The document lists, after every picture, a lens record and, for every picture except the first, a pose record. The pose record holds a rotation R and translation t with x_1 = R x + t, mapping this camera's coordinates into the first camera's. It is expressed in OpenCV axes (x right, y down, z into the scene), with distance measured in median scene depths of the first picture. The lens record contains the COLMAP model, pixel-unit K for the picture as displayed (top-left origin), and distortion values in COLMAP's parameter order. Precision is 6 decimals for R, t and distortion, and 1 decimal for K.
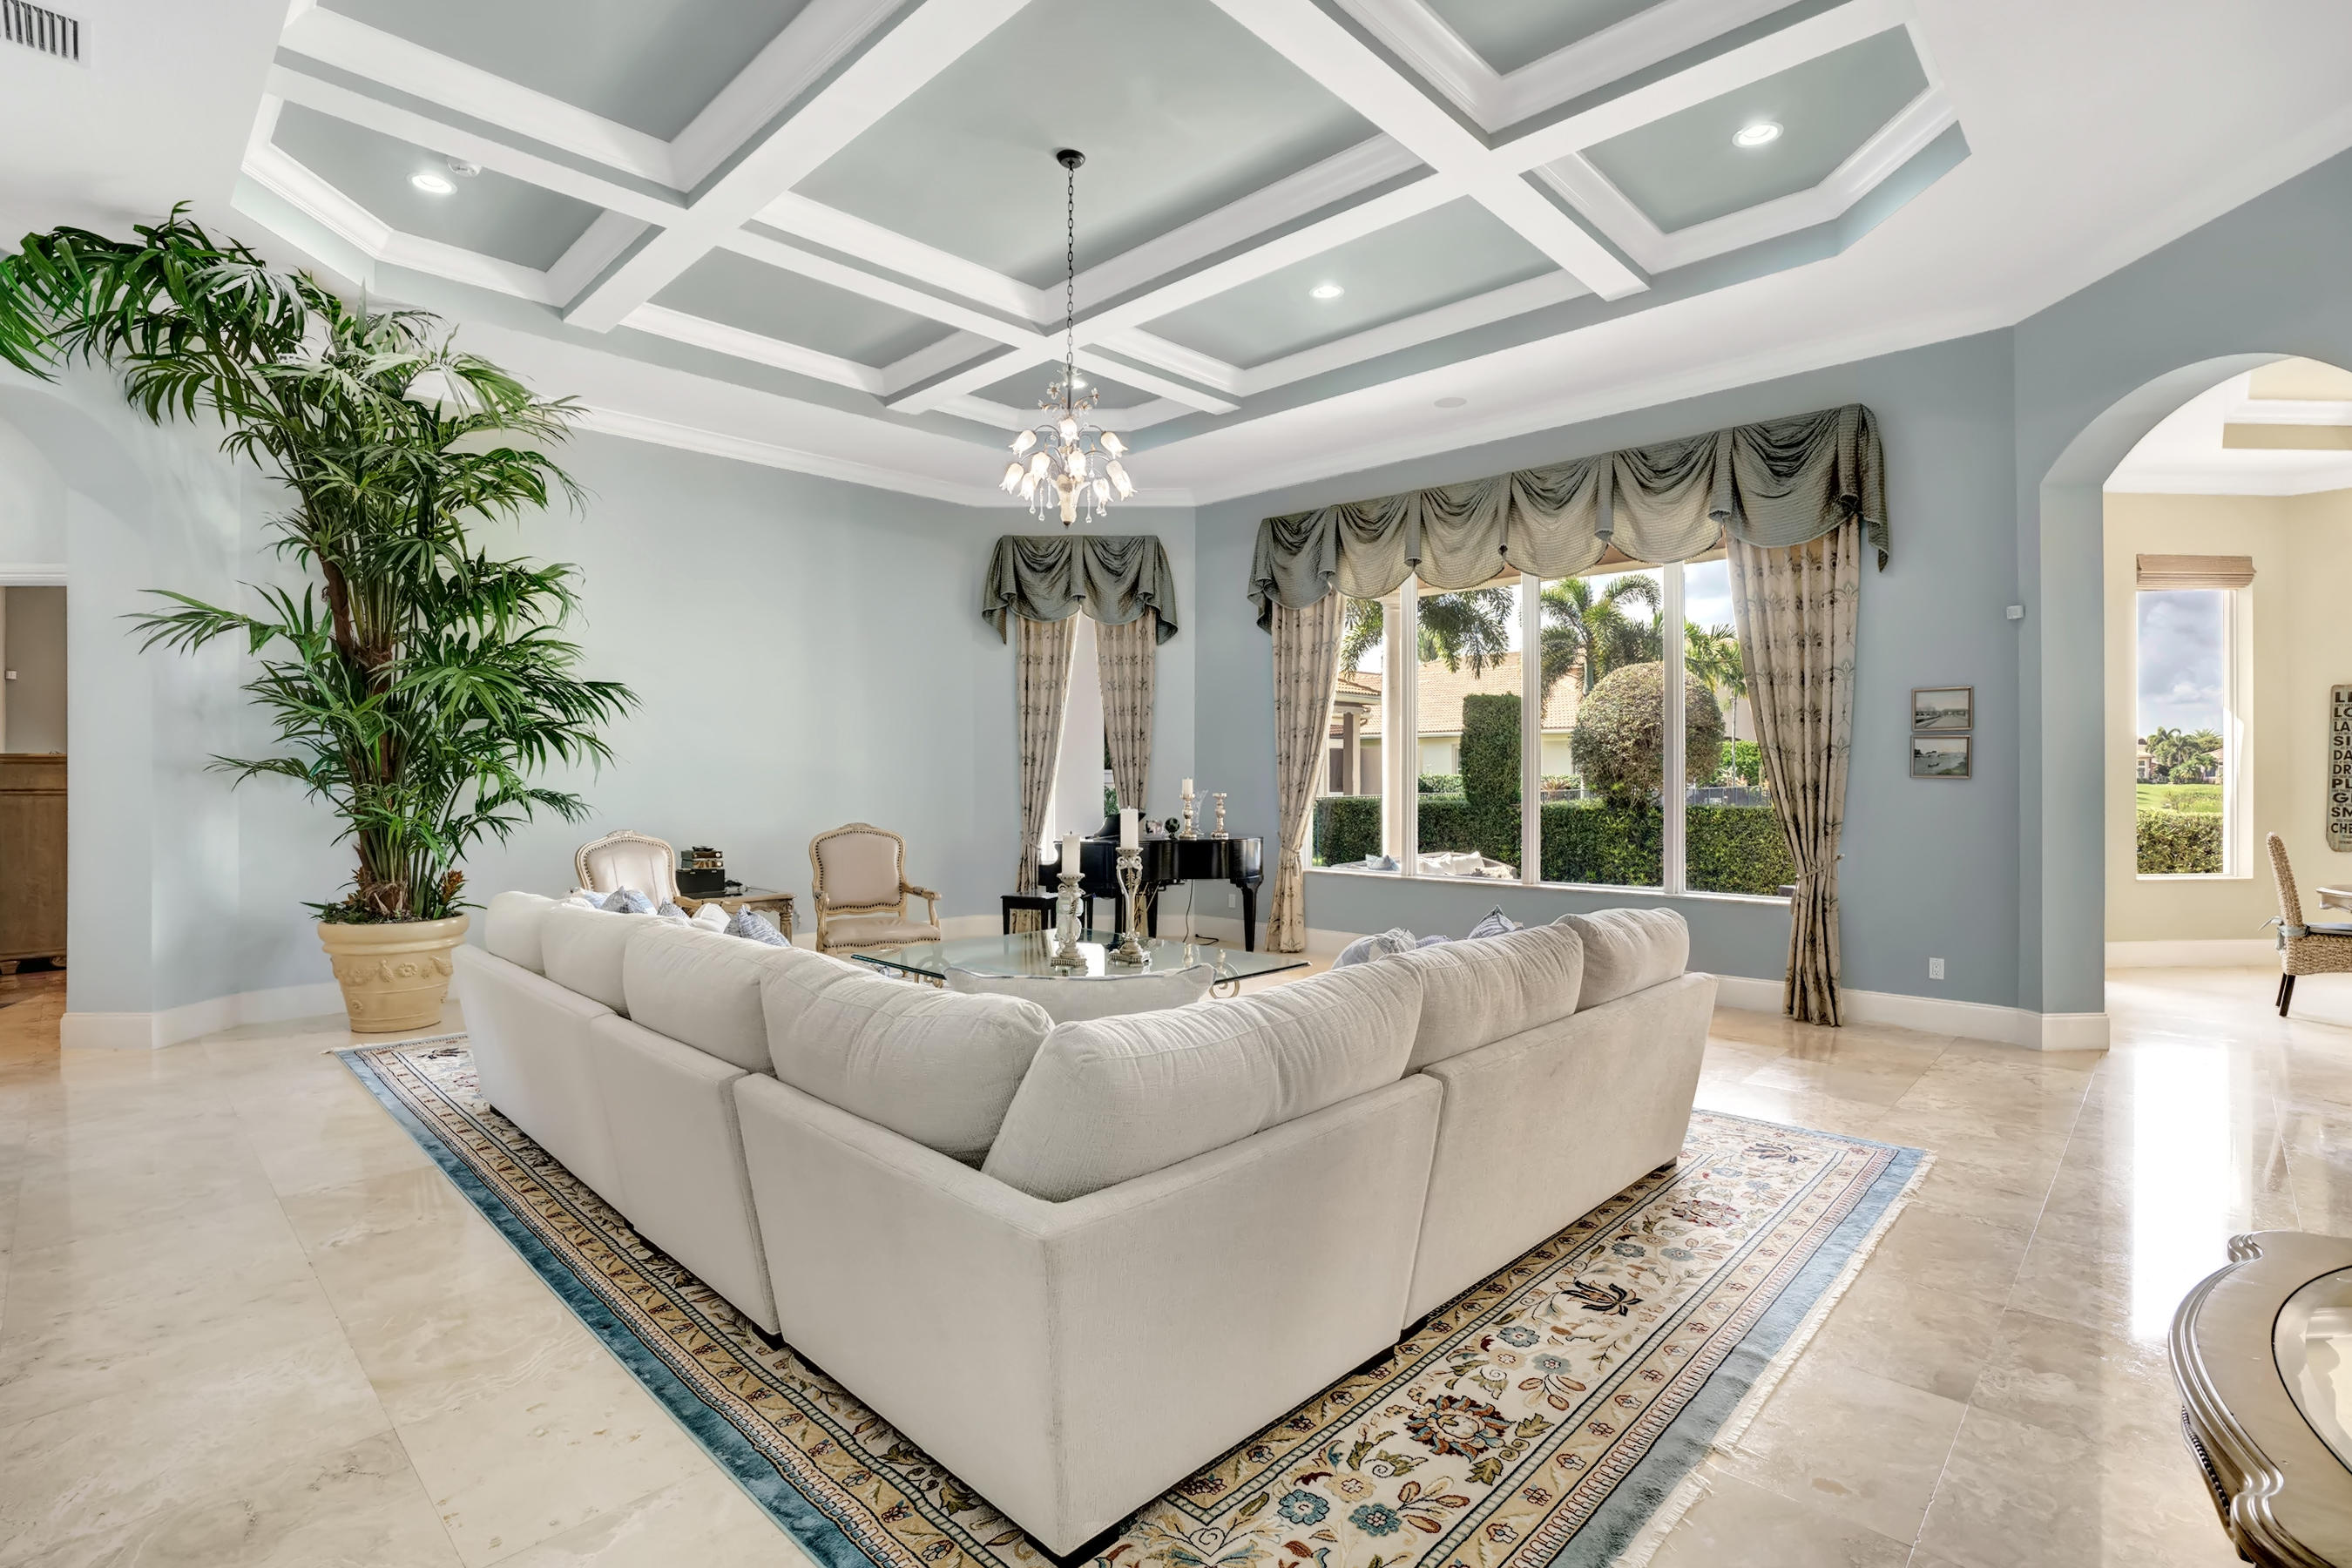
lens RADIAL K [[1088.1, 0, 1176.0], [0, 1088.1, 784.0], [0, 0, 1]] dist [-0.001954, -0.000312]
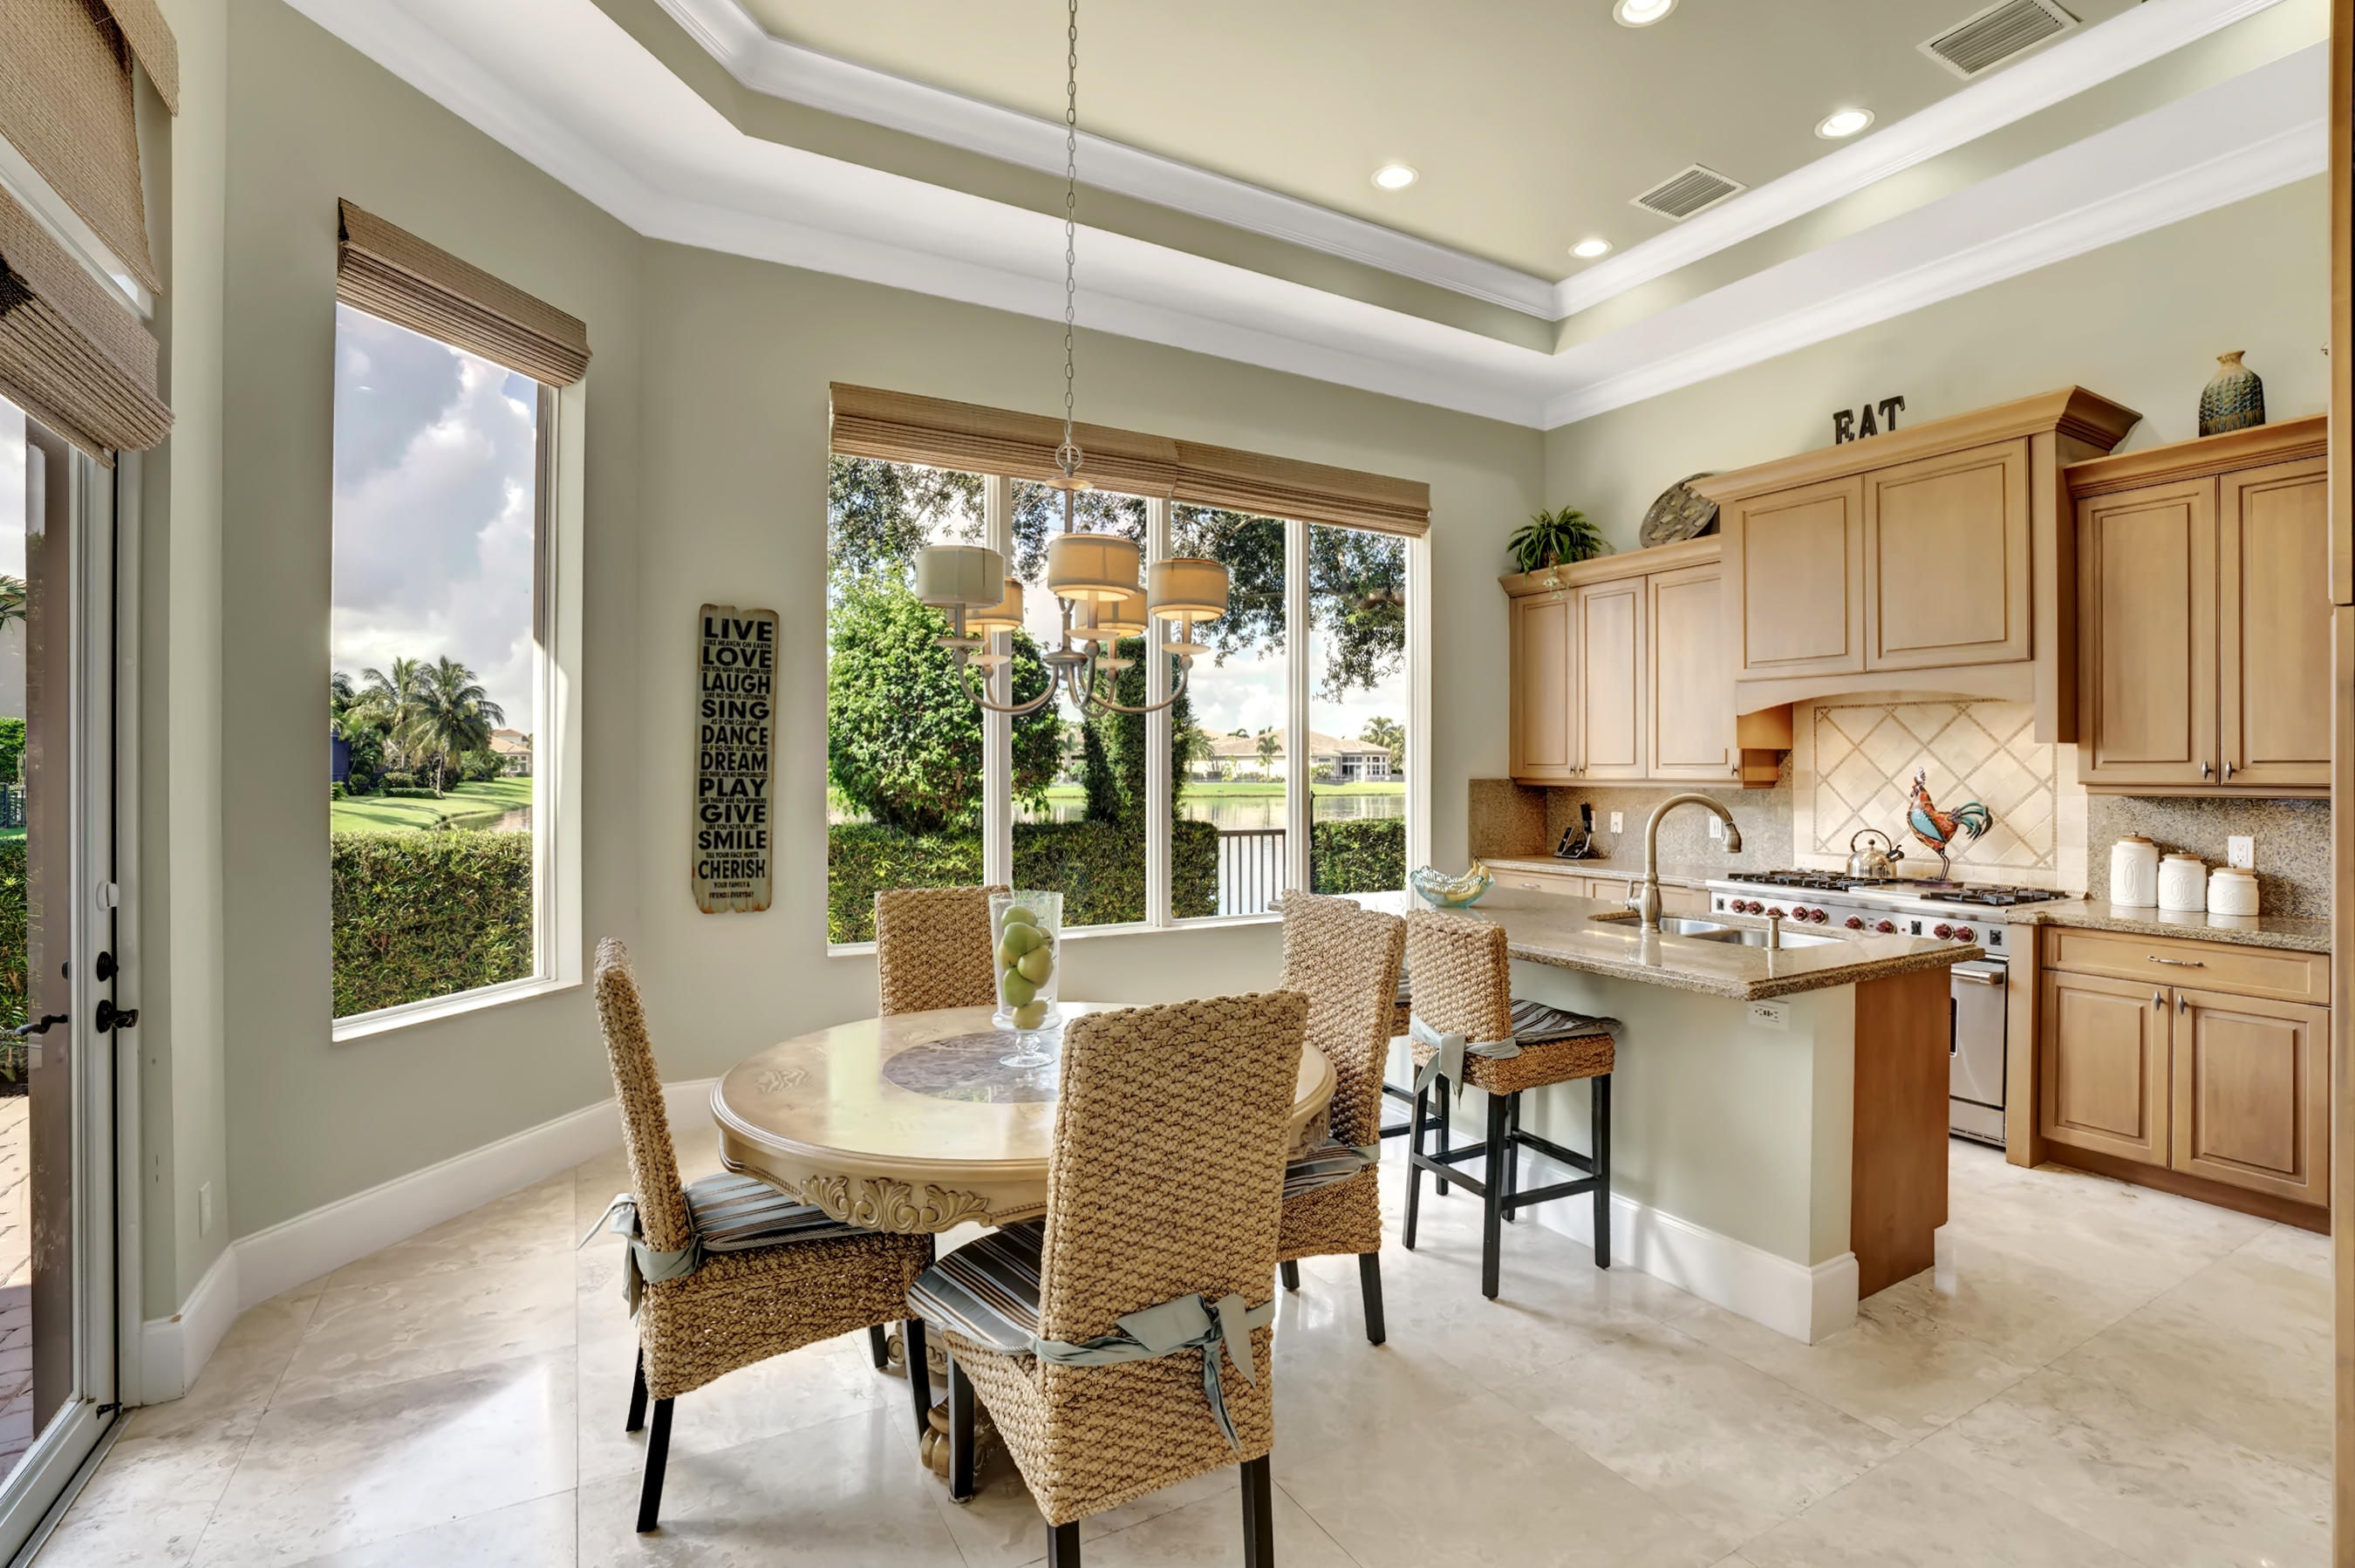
lens RADIAL K [[1091.0, 0, 1180.2], [0, 1091.0, 763.1], [0, 0, 1]] dist [-0.038665, -0.000058]
pose [[0.298208, 0.002848, 0.954497, 0.628659], [0.003541, 0.999985, -0.004090, -0.009521], [-0.954494, 0.004599, 0.298194, 0.617231]]
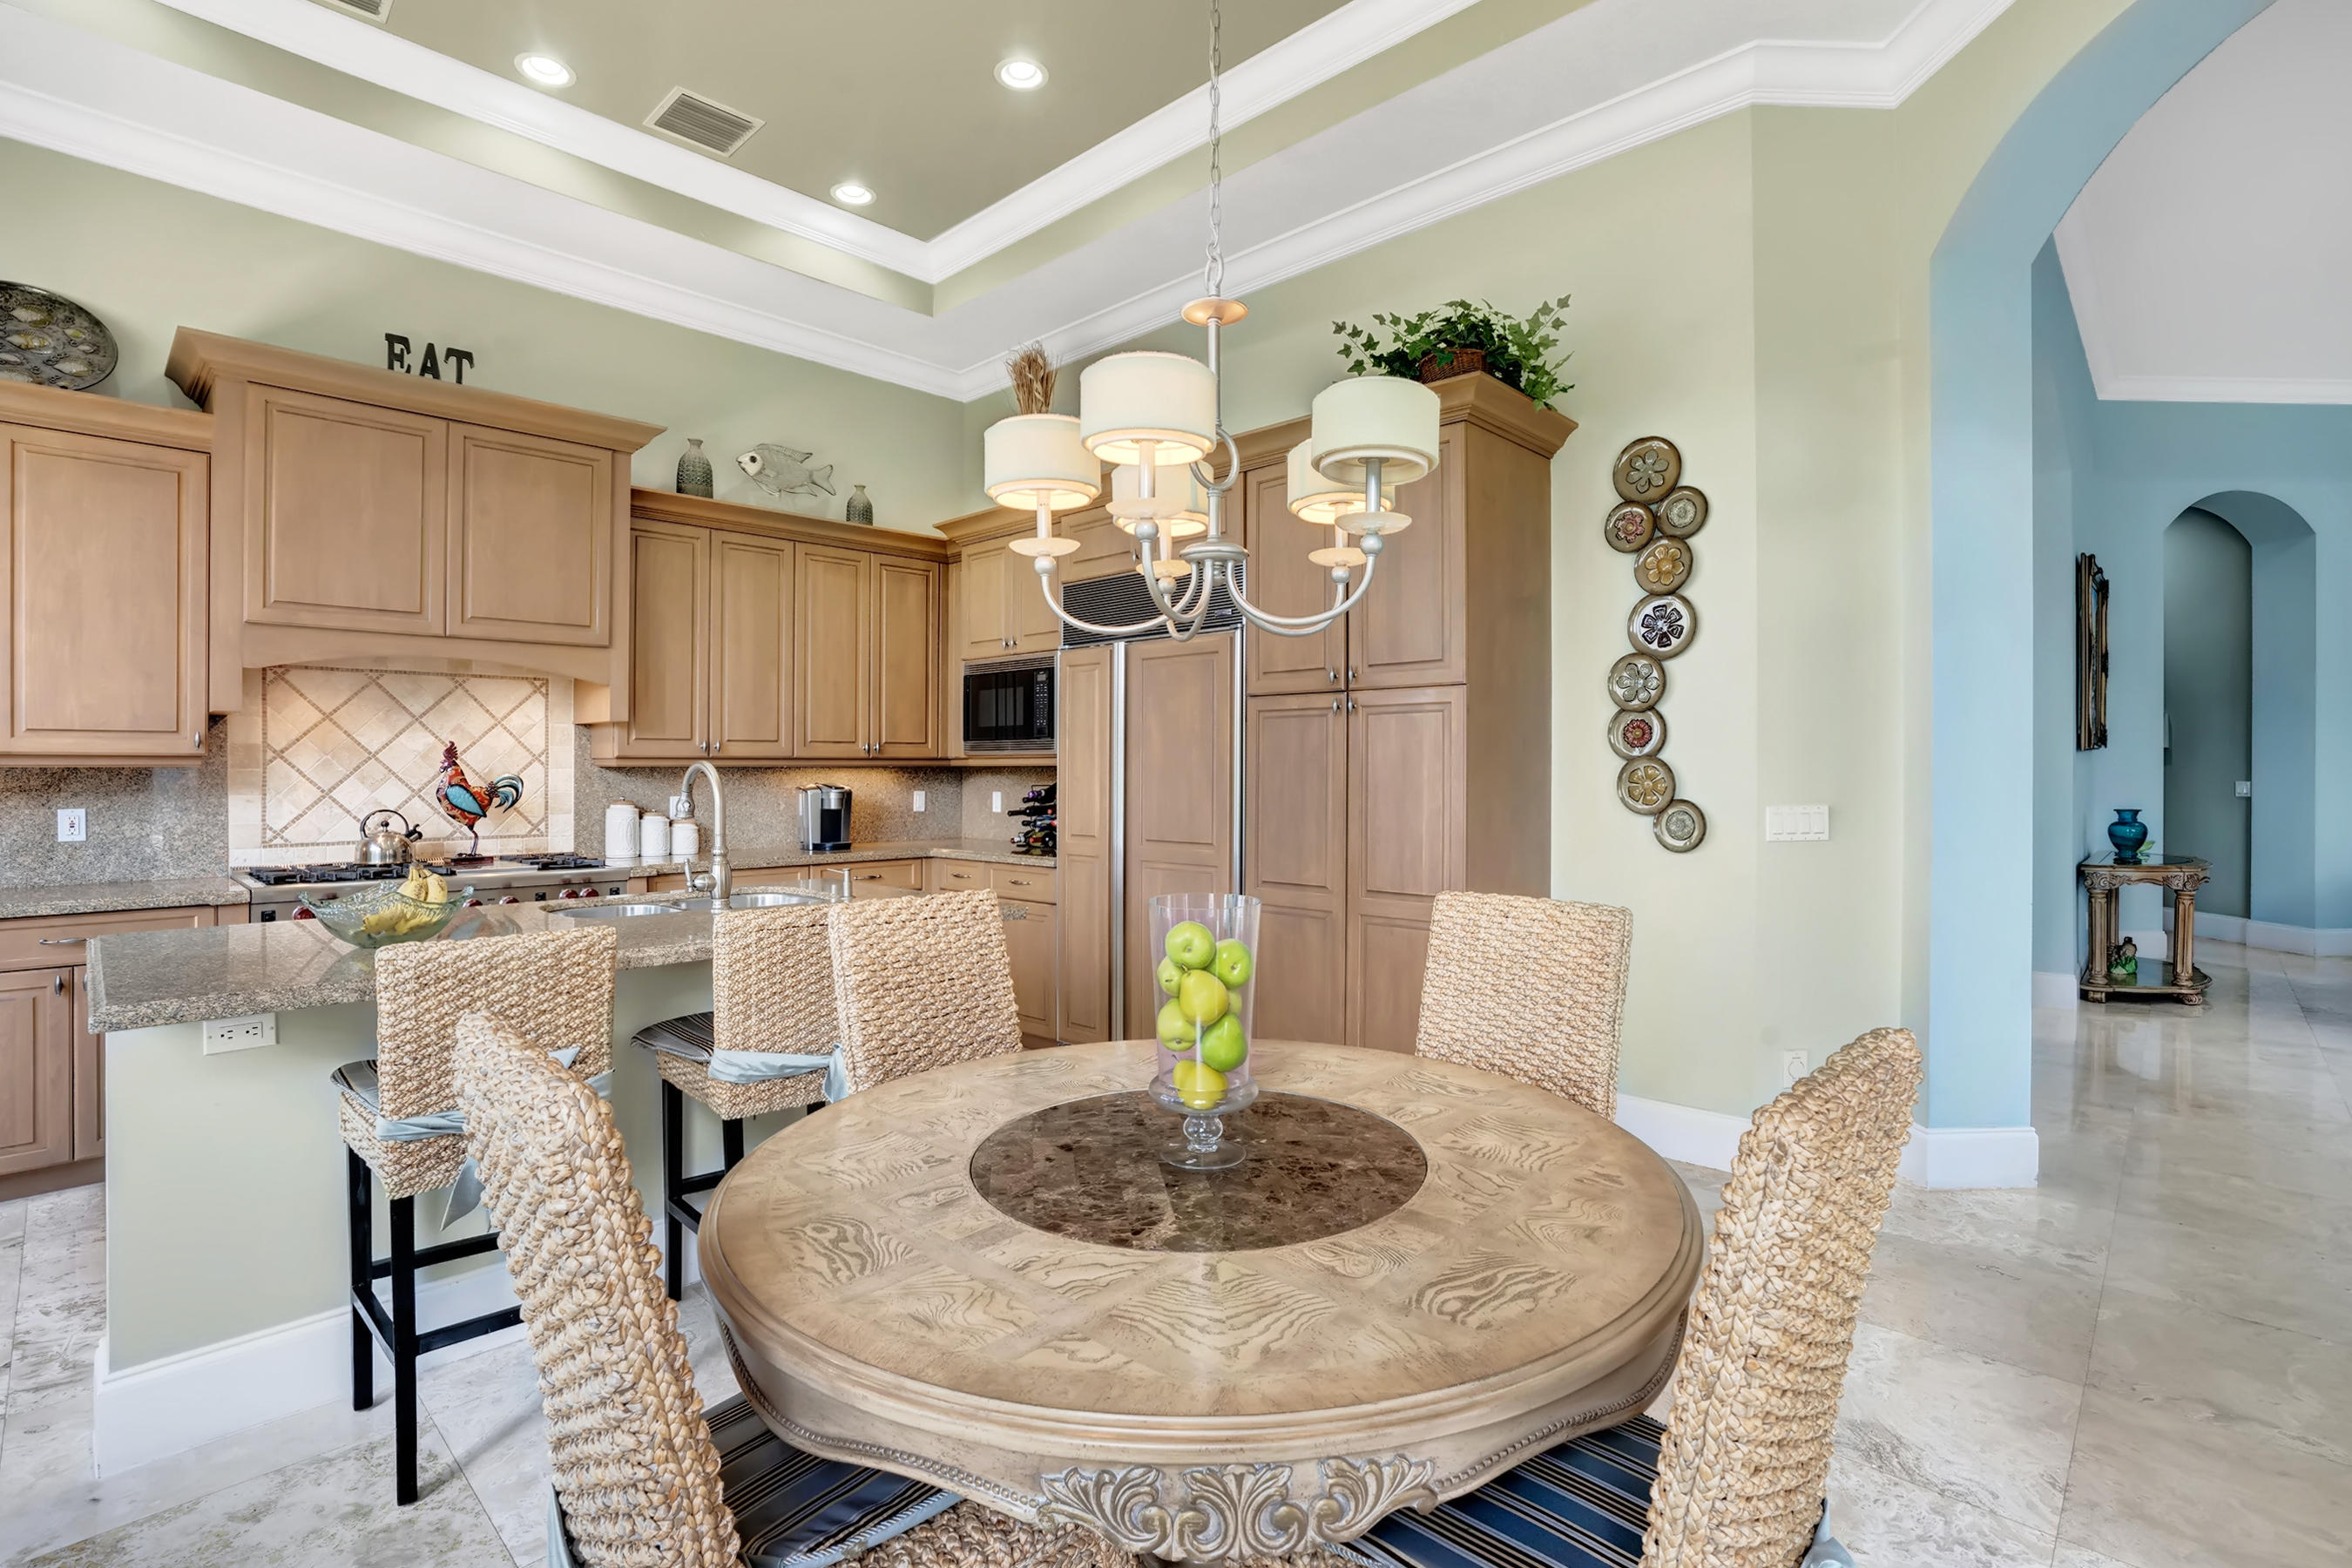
lens RADIAL K [[1089.7, 0, 1178.7], [0, 1089.7, 763.1], [0, 0, 1]] dist [-0.038665, -0.000058]
pose [[-0.999992, -0.003838, -0.001222, 0.940542], [-0.003842, 0.999987, 0.003226, 0.000551], [0.001209, 0.003231, -0.999994, 0.982304]]
